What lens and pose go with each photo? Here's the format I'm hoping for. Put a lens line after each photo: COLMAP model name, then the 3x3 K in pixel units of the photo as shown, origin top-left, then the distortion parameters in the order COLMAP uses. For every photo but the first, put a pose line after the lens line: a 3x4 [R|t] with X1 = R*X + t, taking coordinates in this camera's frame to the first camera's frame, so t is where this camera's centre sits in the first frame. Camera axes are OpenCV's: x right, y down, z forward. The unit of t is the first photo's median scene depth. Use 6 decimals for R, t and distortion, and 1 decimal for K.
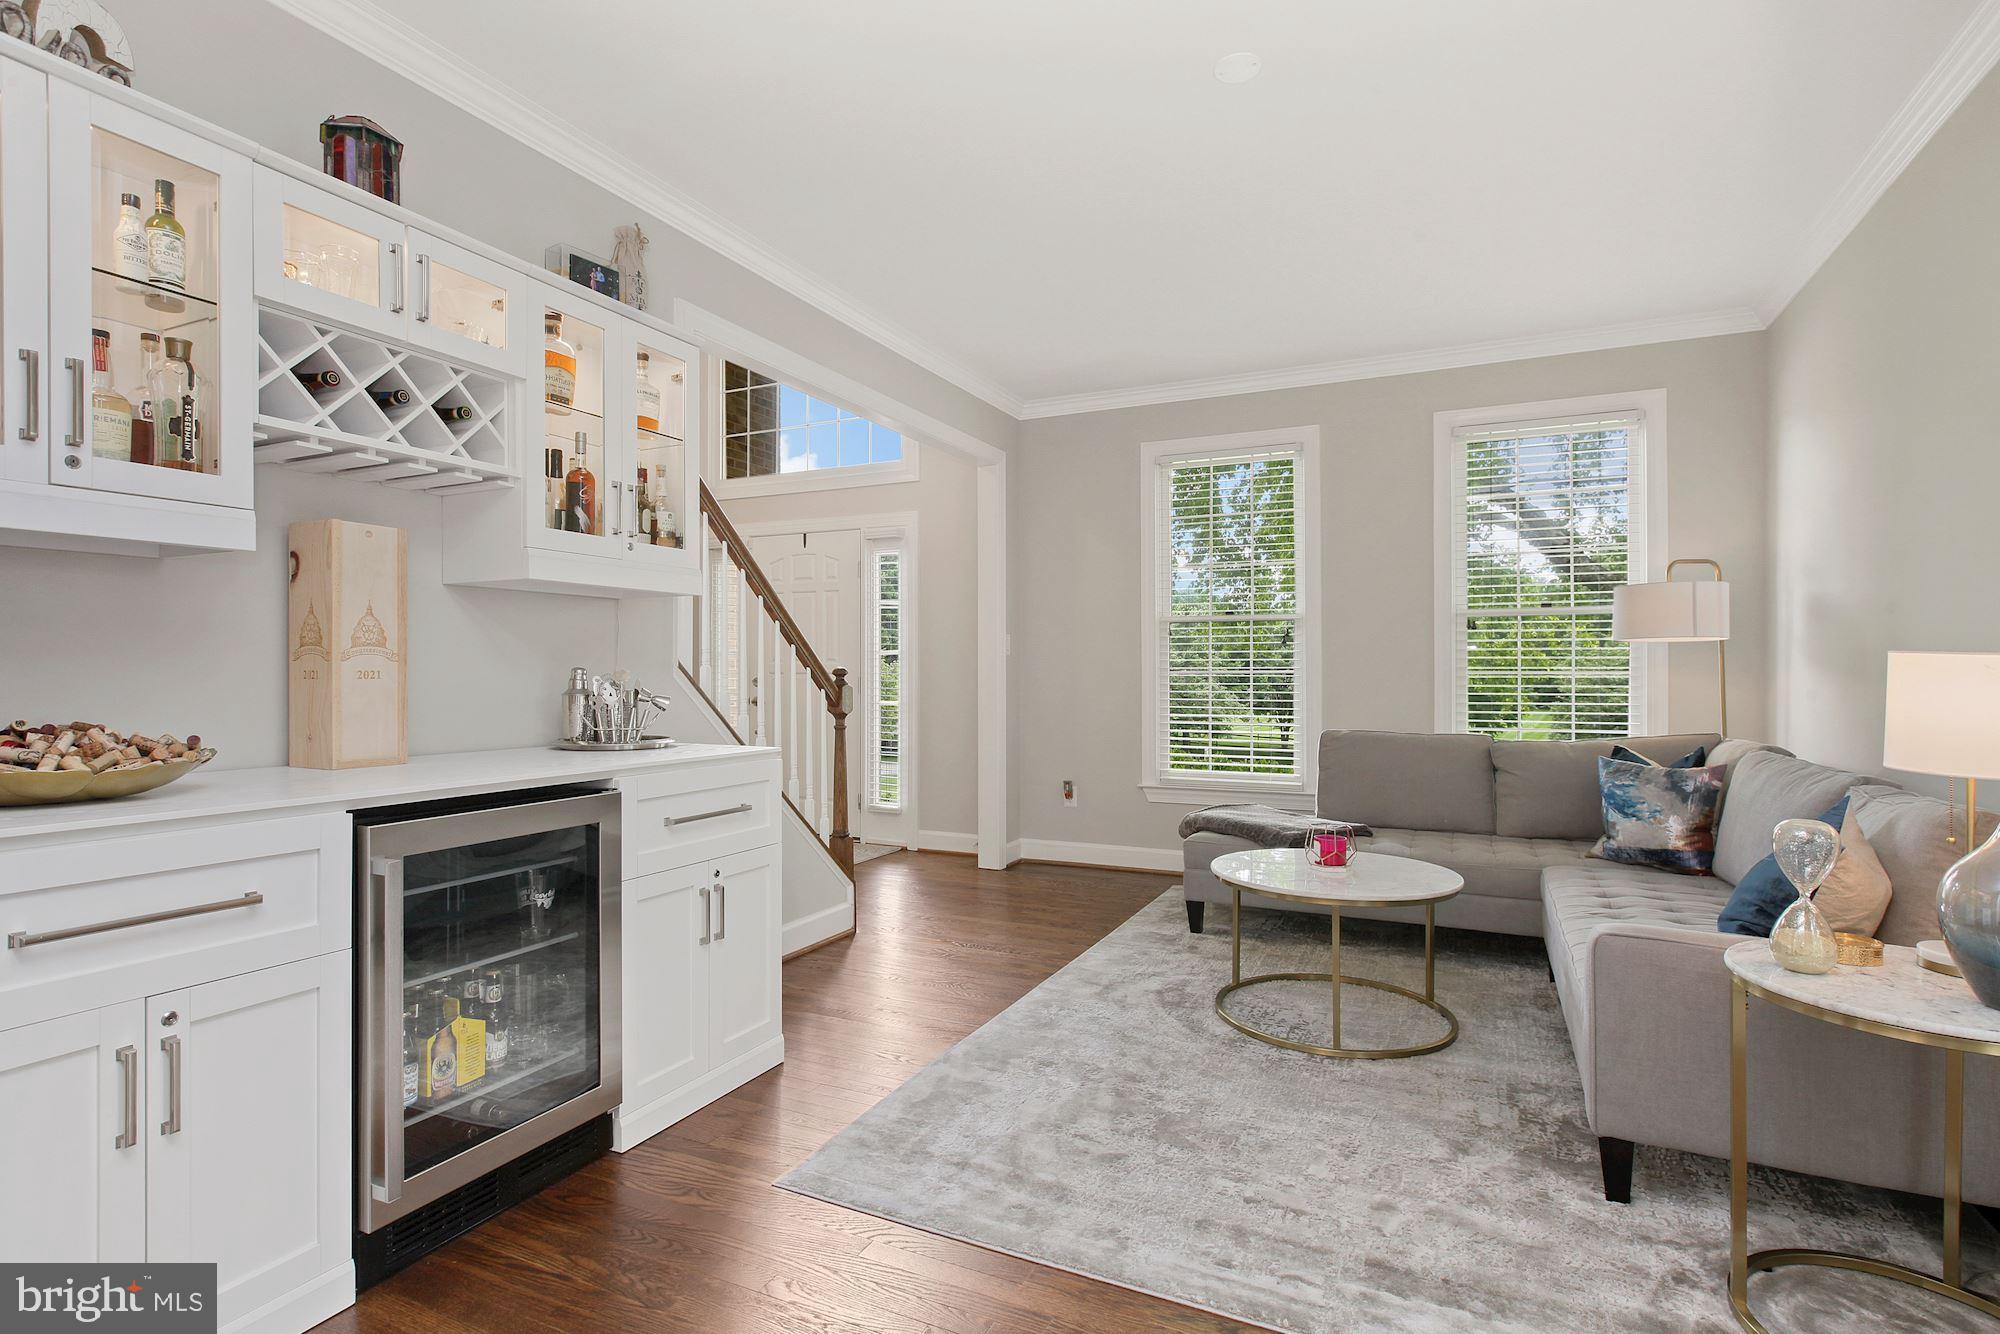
lens RADIAL K [[973.2, 0, 1007.2], [0, 973.2, 669.8], [0, 0, 1]] dist [-0.019214, 0.000284]
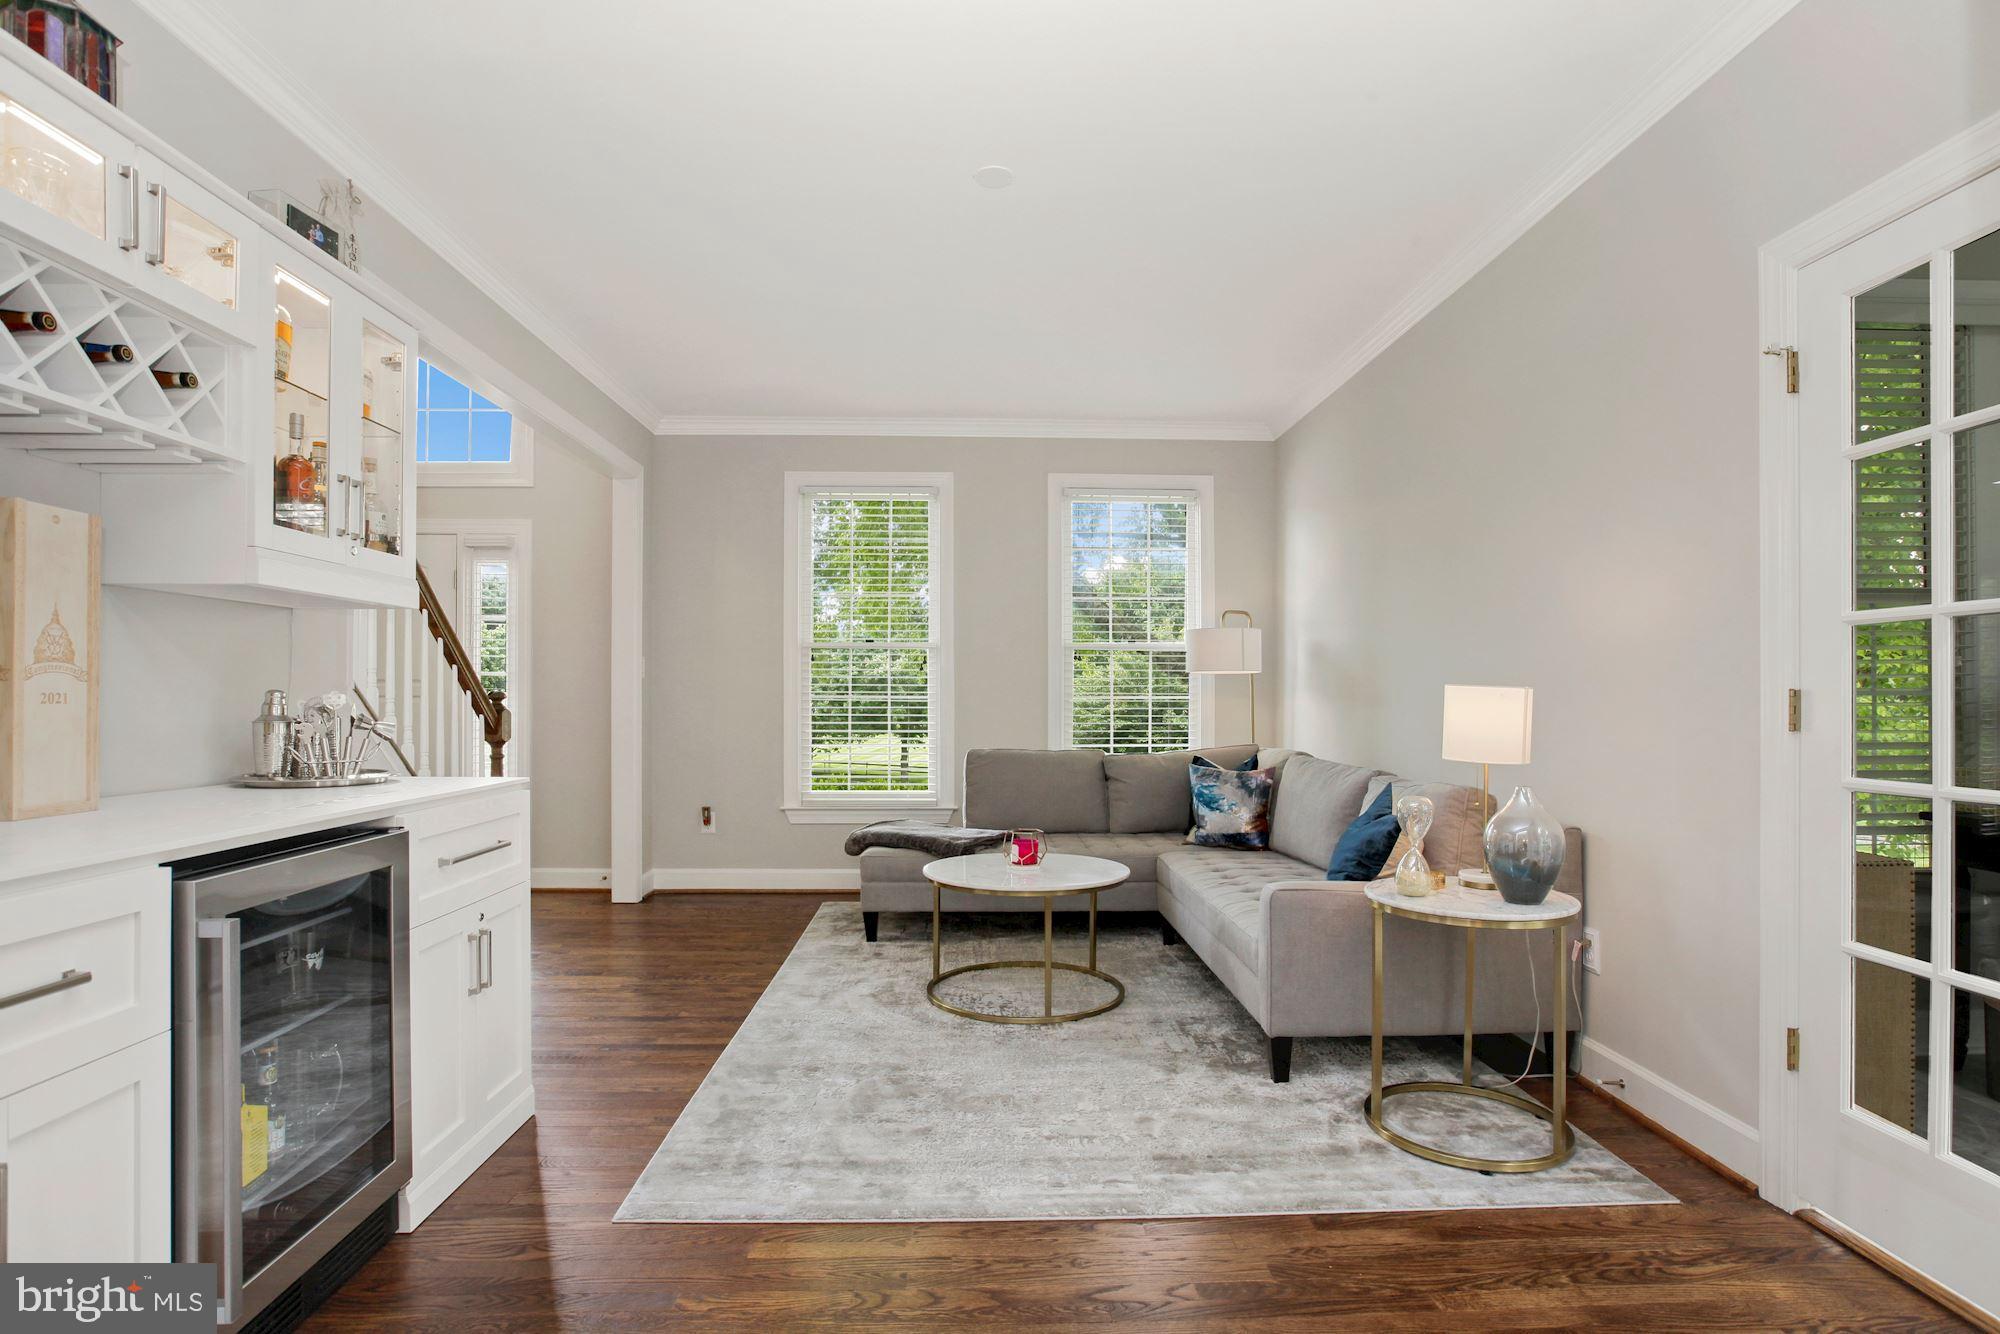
lens RADIAL K [[980.6, 0, 1023.3], [0, 980.6, 693.2], [0, 0, 1]] dist [-0.081105, 0.021649]
pose [[0.878524, 0.003918, 0.477683, -0.251029], [-0.003639, 0.999992, -0.001508, -0.000396], [-0.477685, -0.000414, 0.878531, -0.025435]]
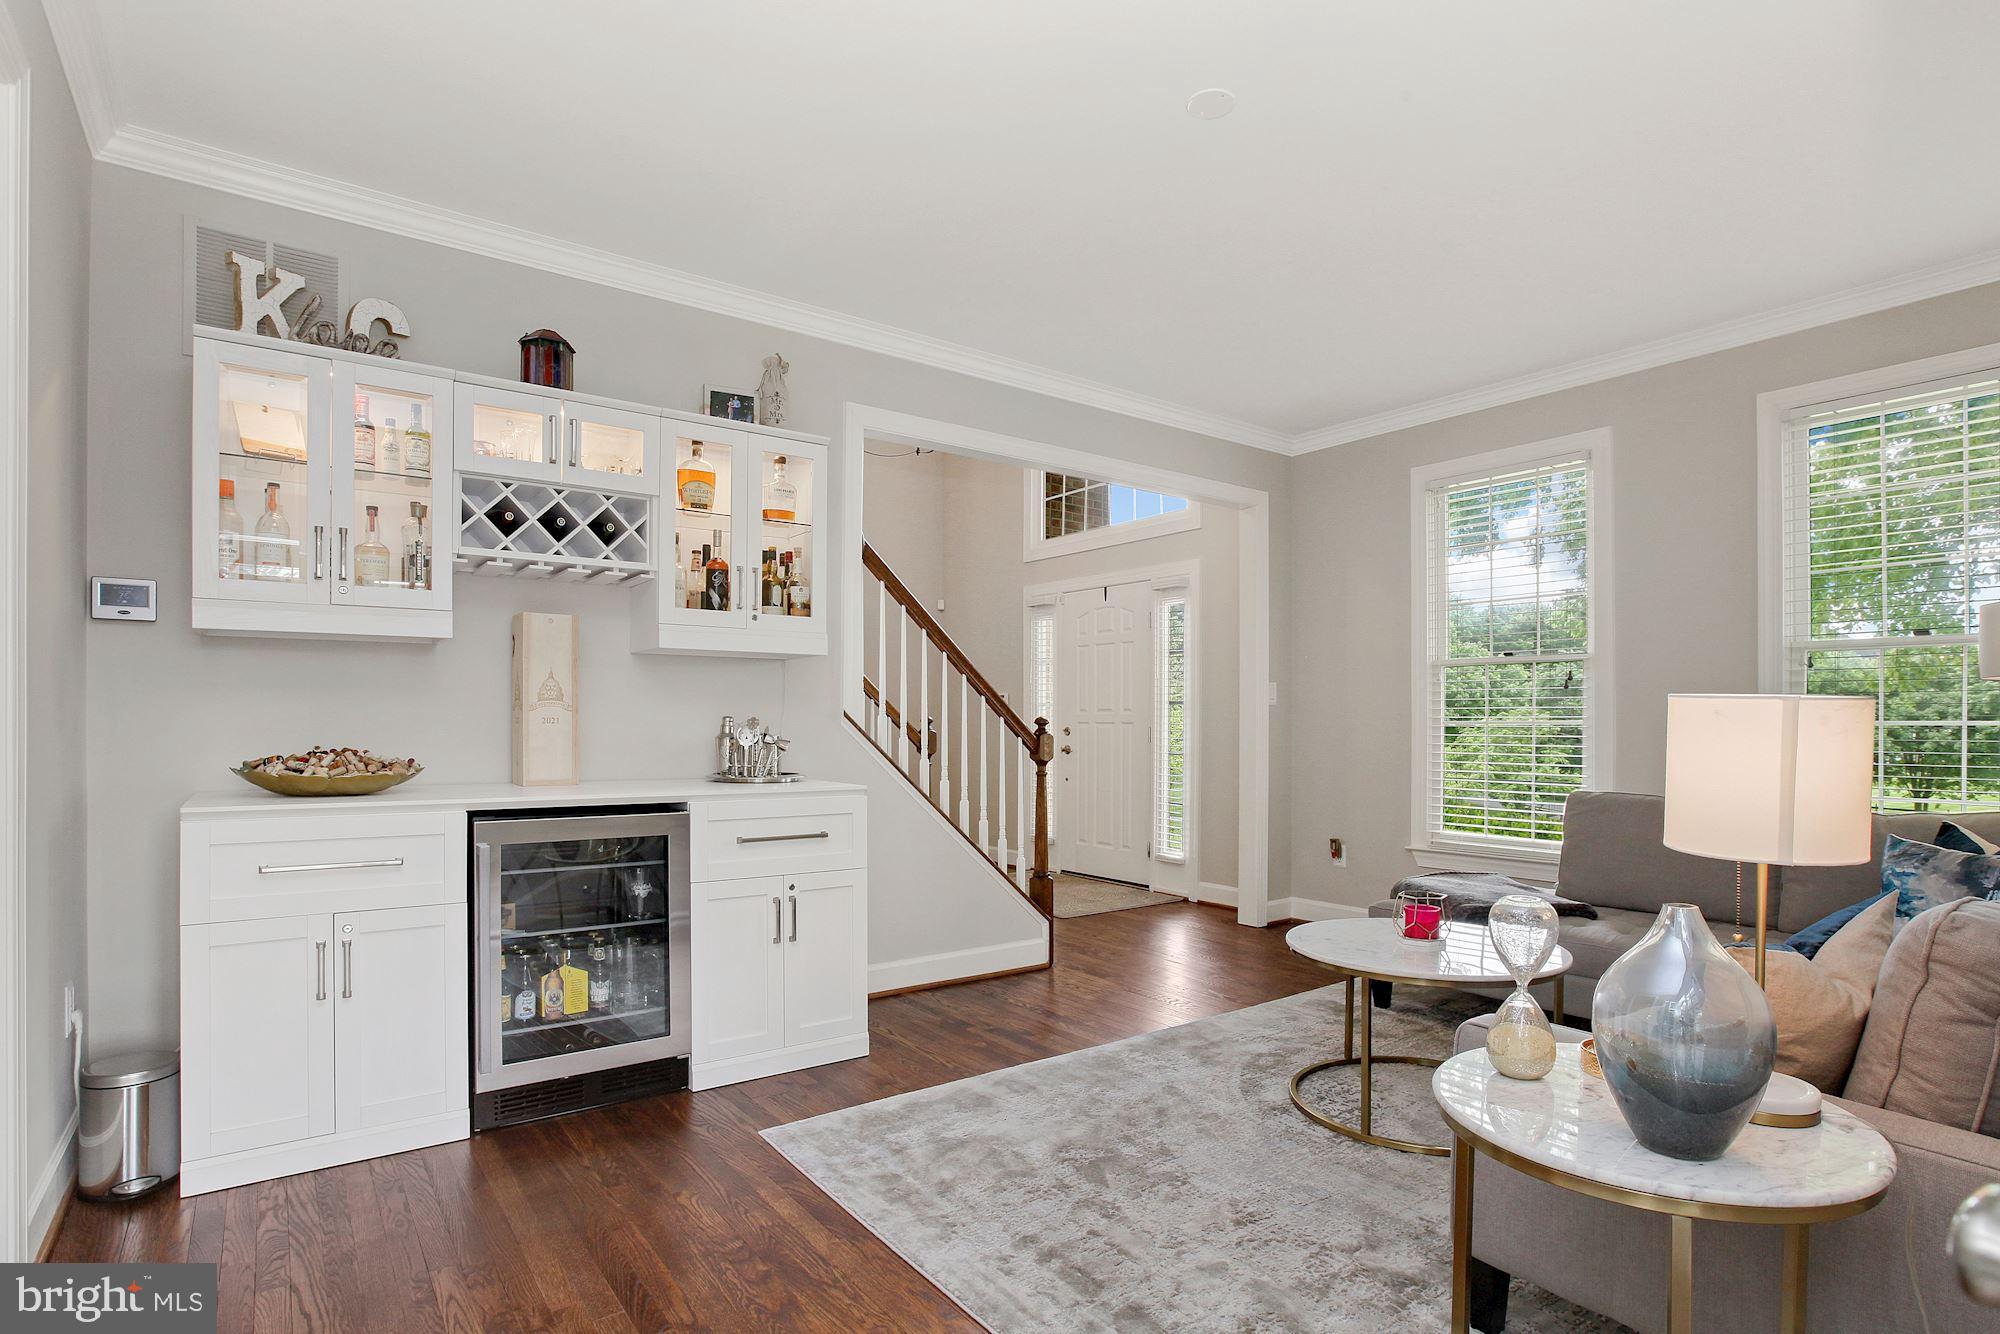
lens RADIAL K [[1010.7, 0, 1017.5], [0, 1010.7, 724.1], [0, 0, 1]] dist [-0.079067, 0.034322]
pose [[0.885772, 0.003106, -0.464111, 0.476455], [-0.001594, 0.999992, 0.003649, 0.002923], [0.464118, -0.002493, 0.885770, 0.022048]]
